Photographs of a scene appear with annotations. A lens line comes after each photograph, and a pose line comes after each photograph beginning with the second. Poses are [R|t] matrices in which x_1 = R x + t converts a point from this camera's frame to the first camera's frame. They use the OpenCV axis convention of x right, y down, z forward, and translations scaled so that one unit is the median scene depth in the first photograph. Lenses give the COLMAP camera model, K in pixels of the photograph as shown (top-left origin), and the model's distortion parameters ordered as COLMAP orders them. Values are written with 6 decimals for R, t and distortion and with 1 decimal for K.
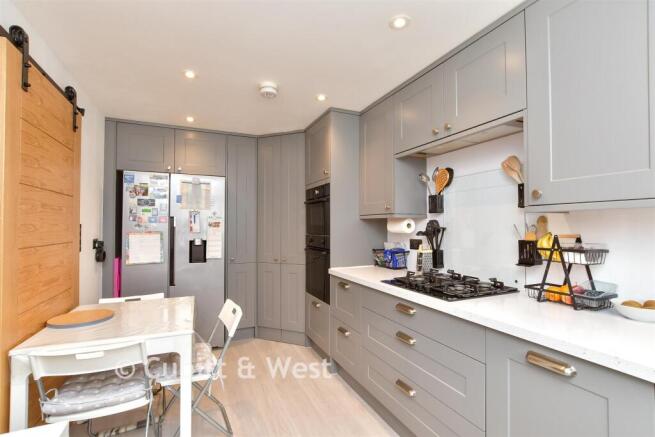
lens RADIAL K [[306.8, 0, 327.9], [0, 306.8, 230.1], [0, 0, 1]] dist [0.000501, 0.000011]
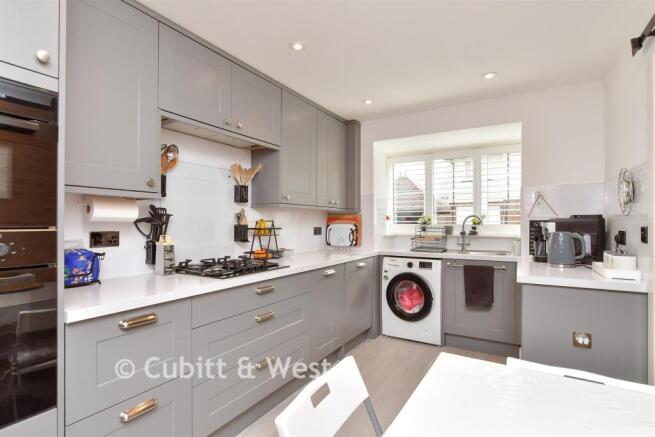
lens RADIAL K [[331.0, 0, 327.5], [0, 331.0, 218.5], [0, 0, 1]] dist [-0.001271, -0.000101]
pose [[-0.567491, 0.009045, 0.823330, -0.823584], [0.008710, 0.999950, -0.004982, 0.011387], [-0.823333, 0.004344, -0.567541, 1.487482]]
